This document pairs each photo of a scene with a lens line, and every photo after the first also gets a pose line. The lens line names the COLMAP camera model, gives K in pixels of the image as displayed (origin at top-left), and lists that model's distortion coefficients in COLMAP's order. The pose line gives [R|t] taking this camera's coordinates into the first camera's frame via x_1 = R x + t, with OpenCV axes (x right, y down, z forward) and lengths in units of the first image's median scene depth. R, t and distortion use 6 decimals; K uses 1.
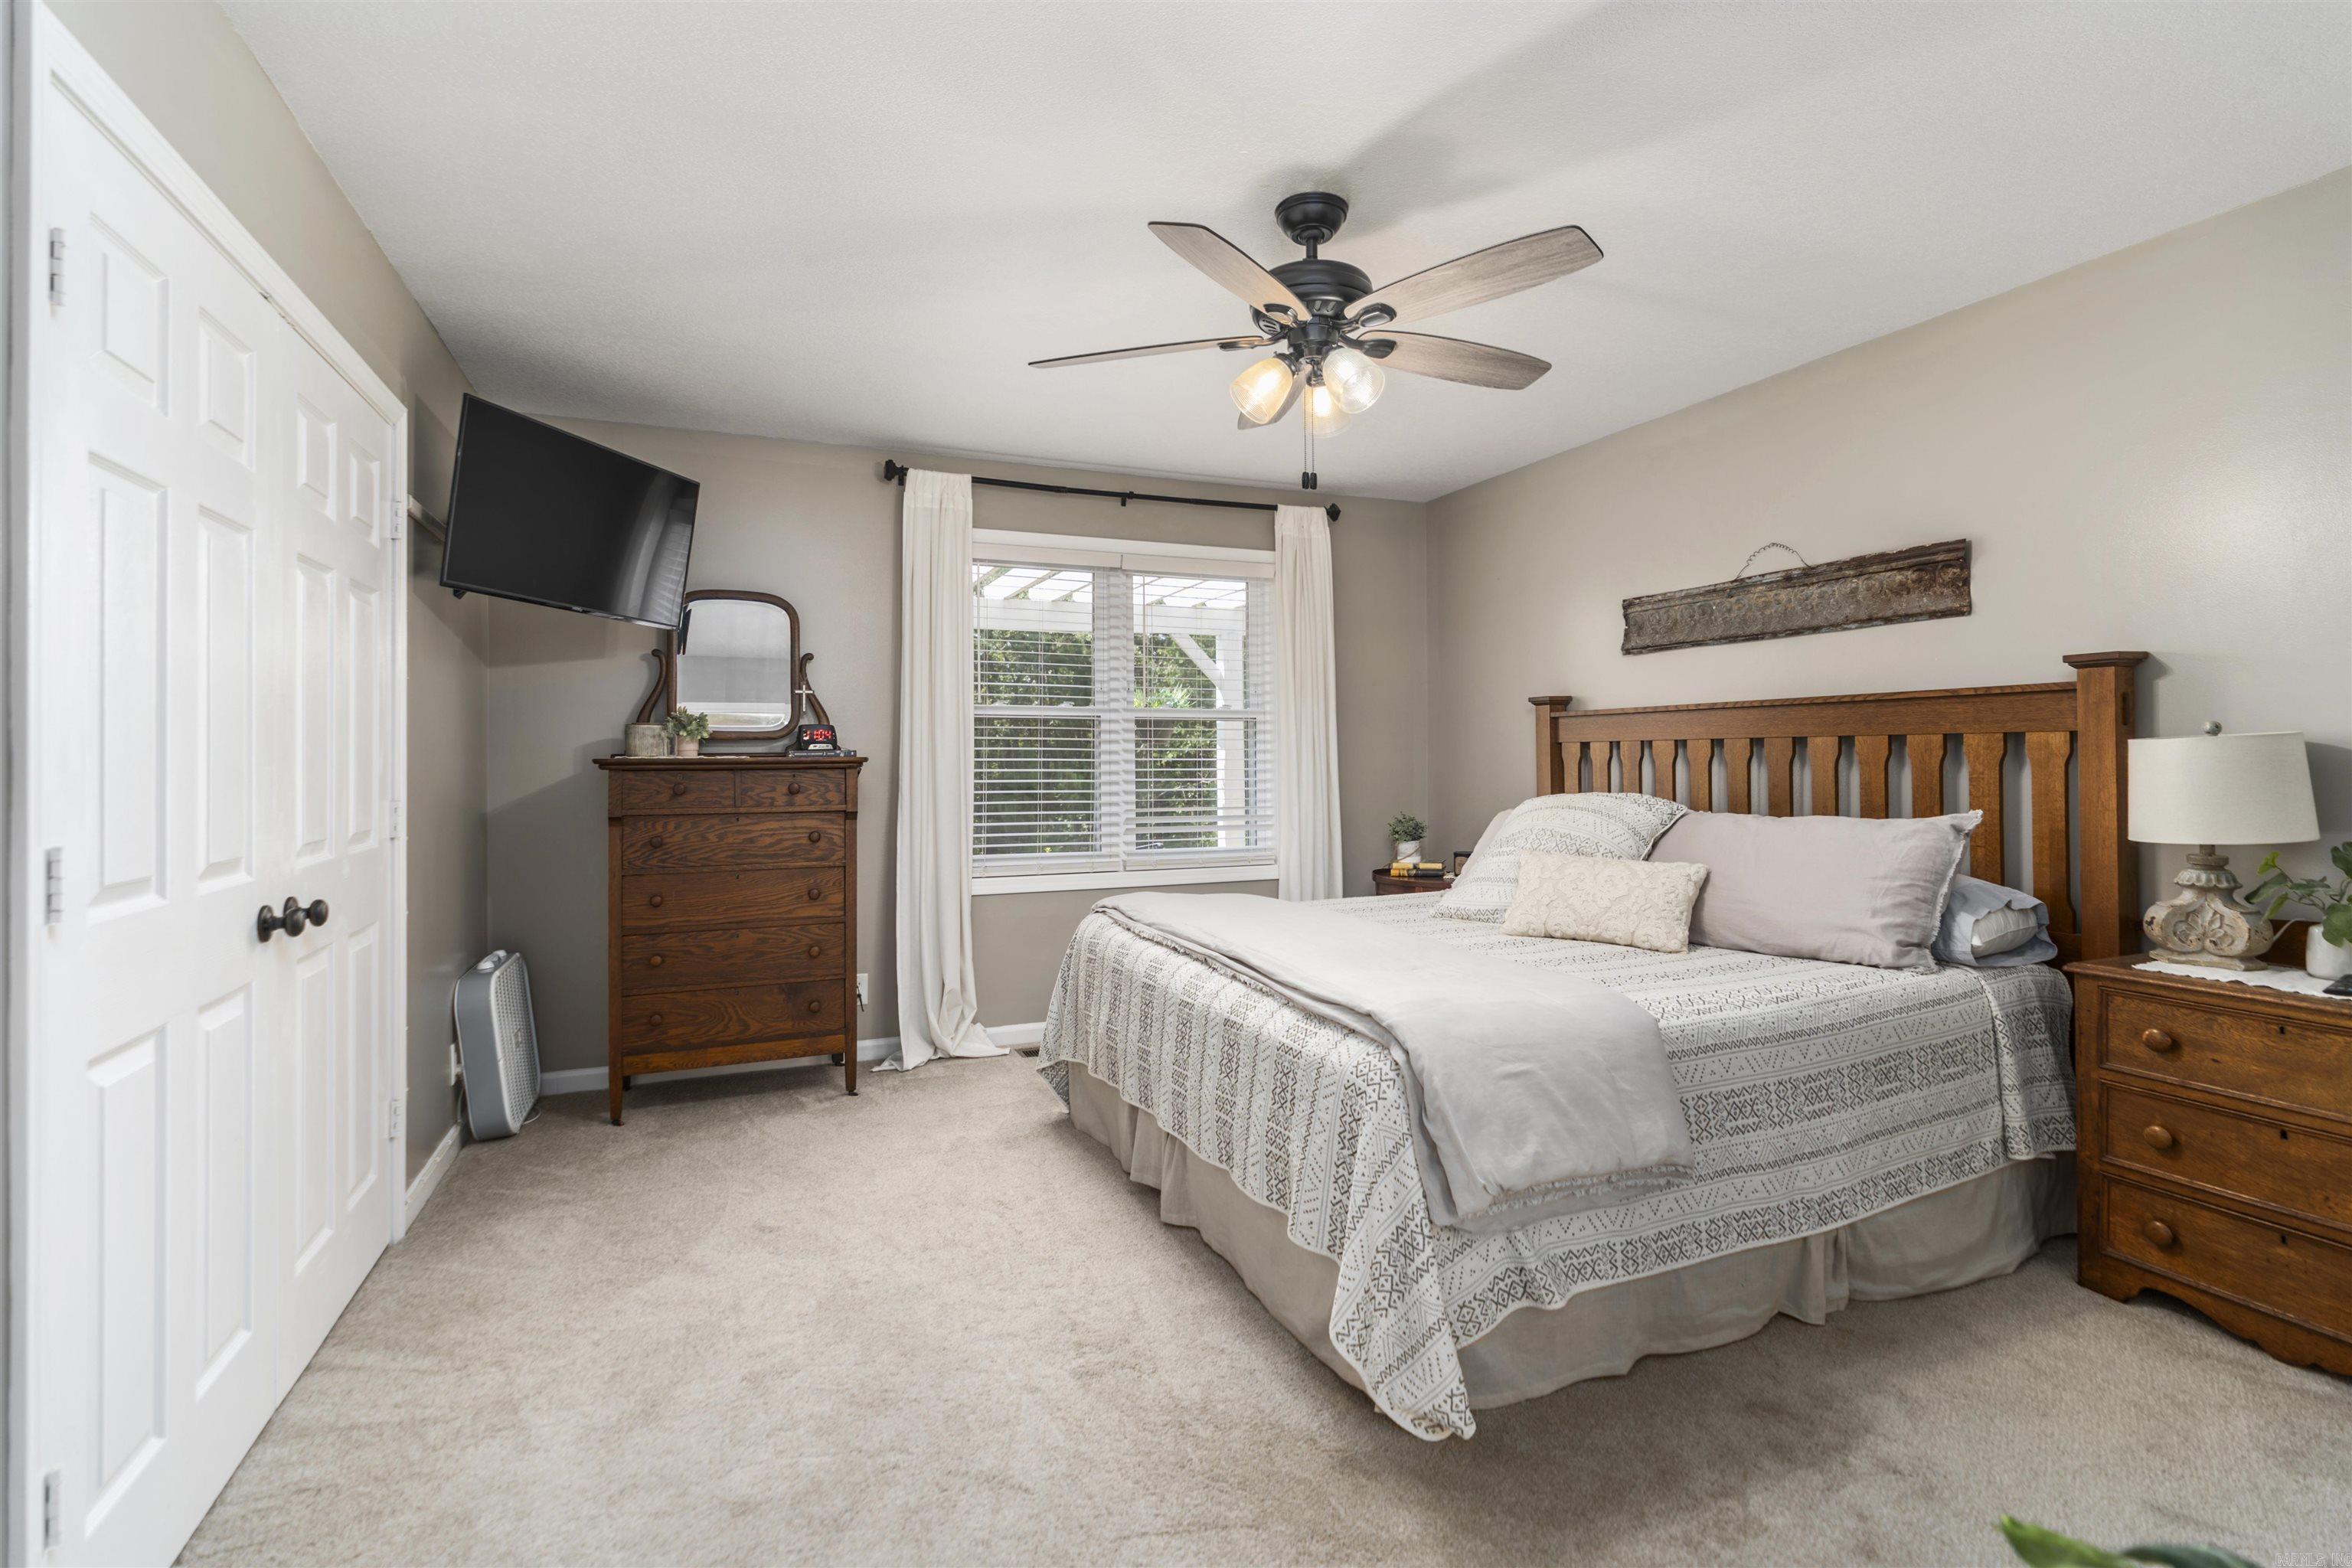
lens RADIAL K [[1094.5, 0, 1185.1], [0, 1094.5, 751.6], [0, 0, 1]] dist [0.001261, -0.000624]
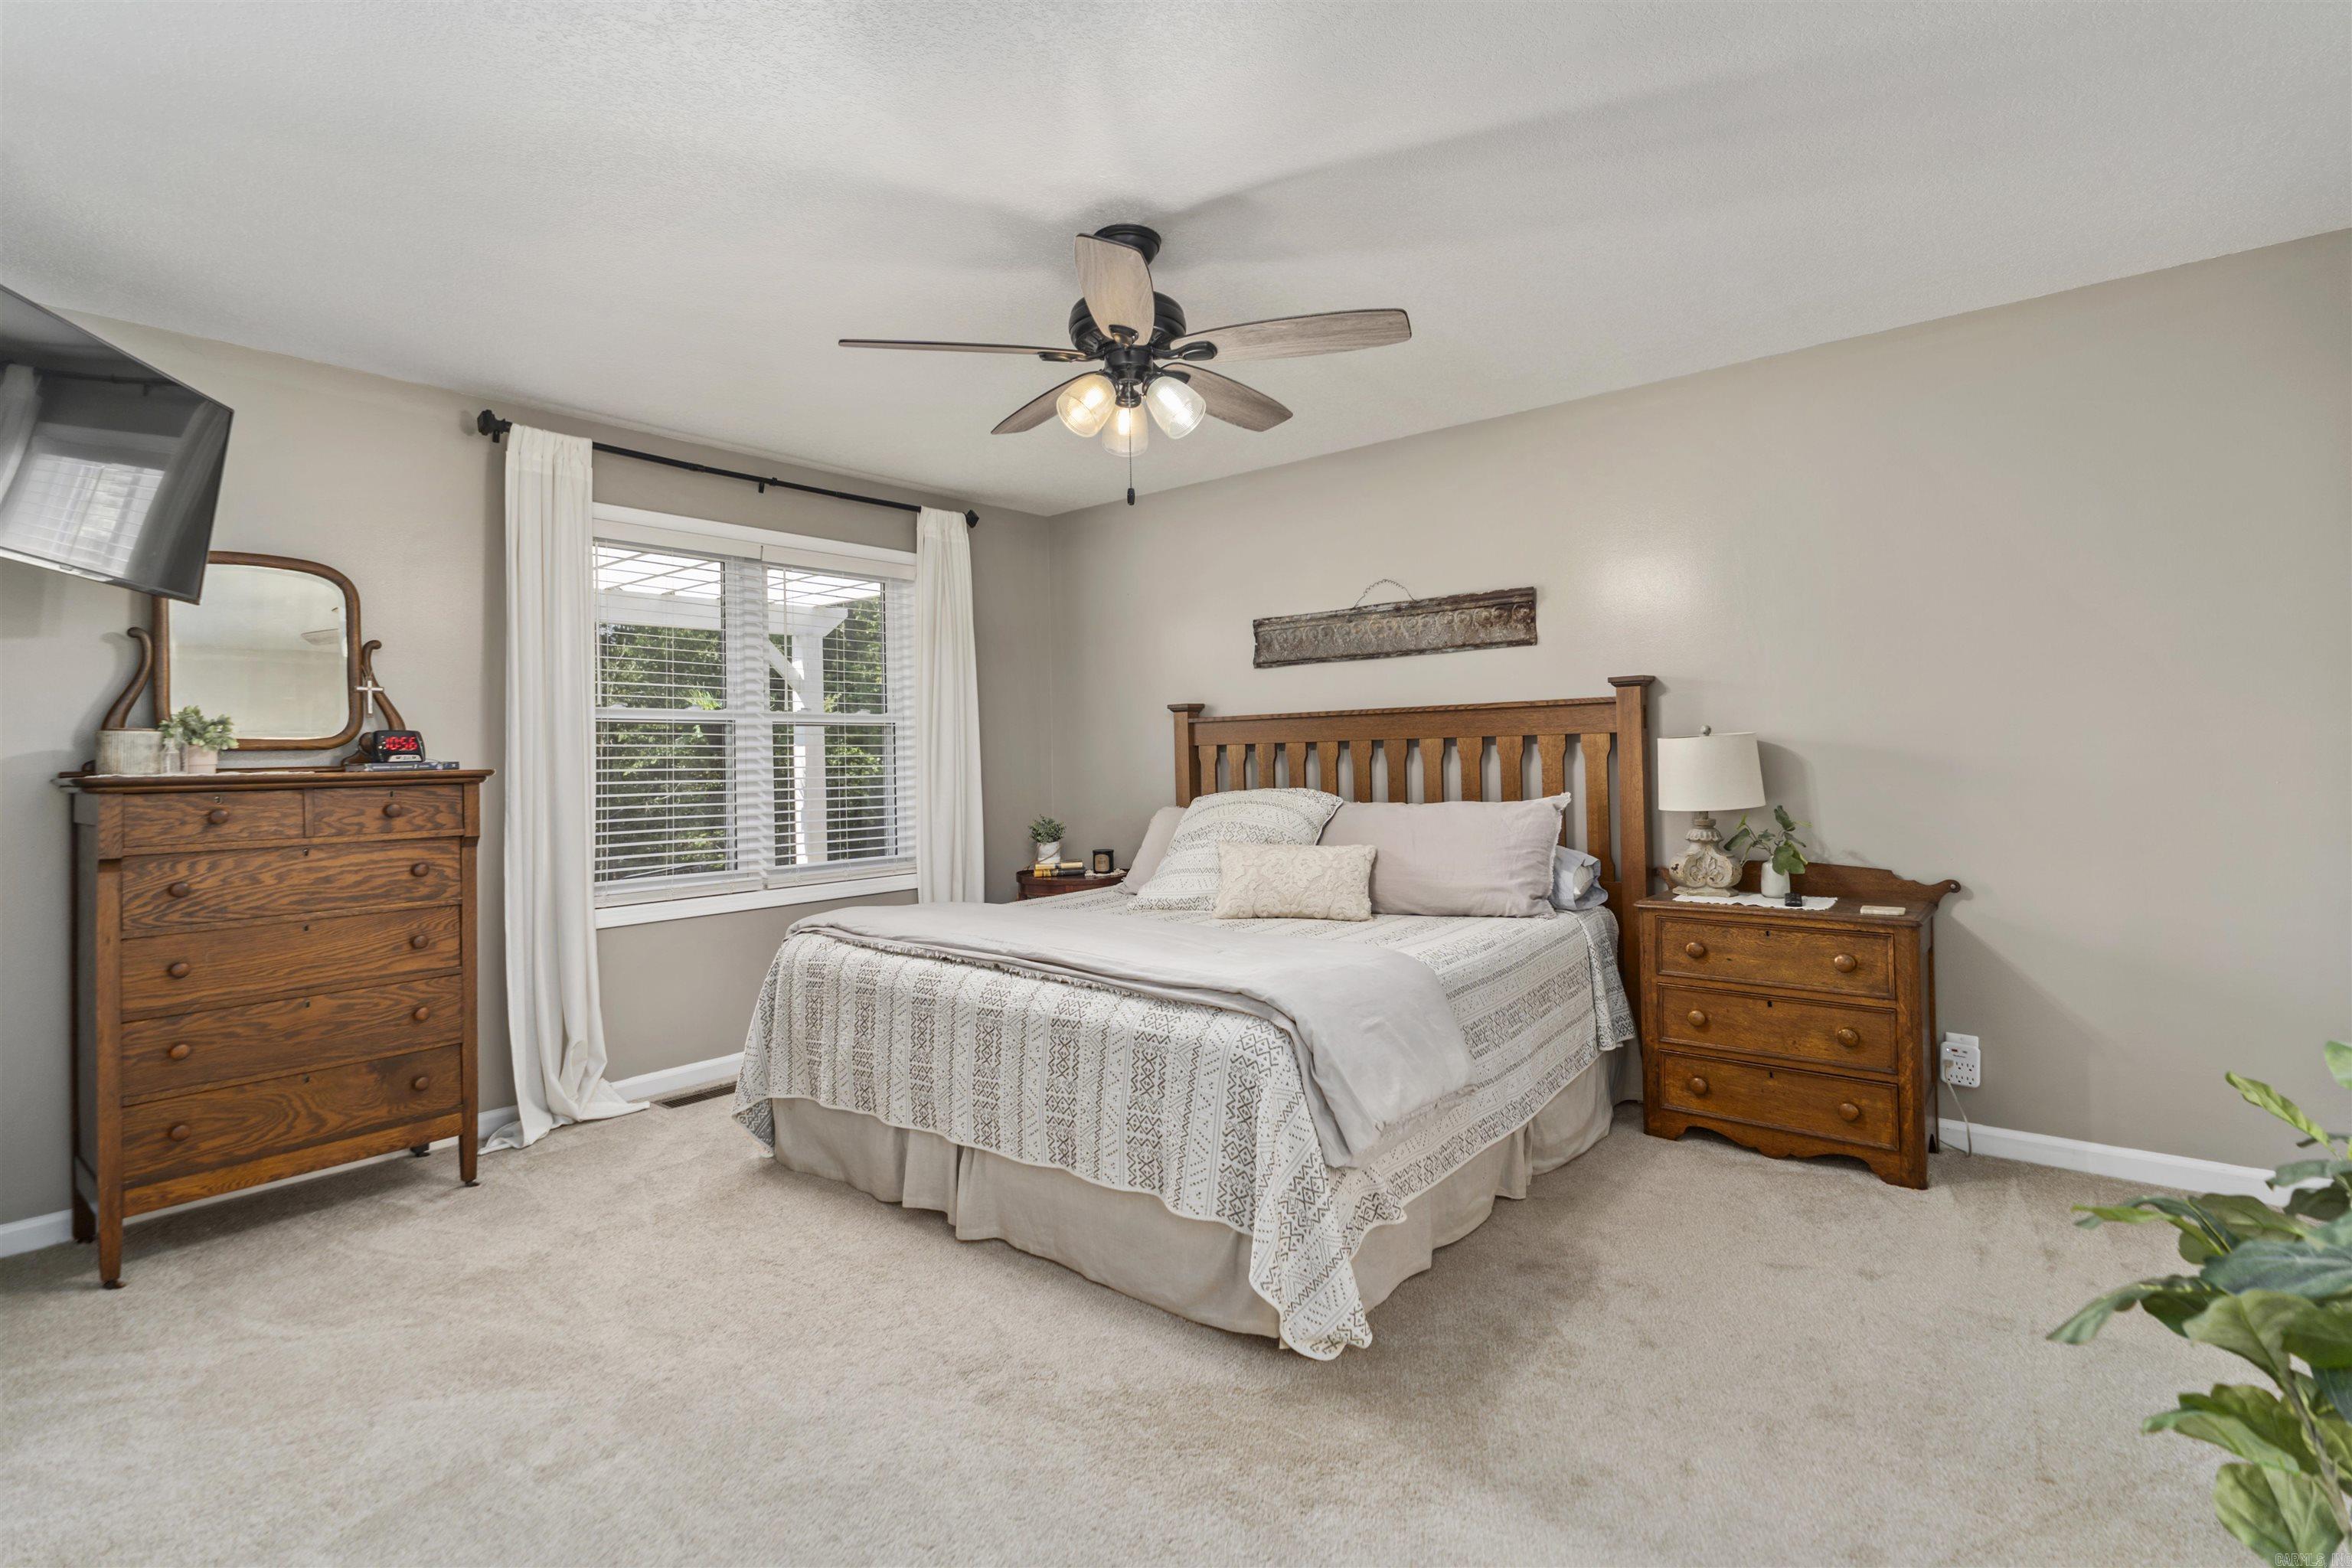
lens RADIAL K [[1094.5, 0, 1181.1], [0, 1094.5, 747.8], [0, 0, 1]] dist [0.001261, -0.000624]
pose [[0.884410, -0.009012, 0.466623, -0.265131], [0.013794, 0.999882, -0.006832, 0.001710], [-0.466506, 0.012479, 0.884430, 0.038809]]
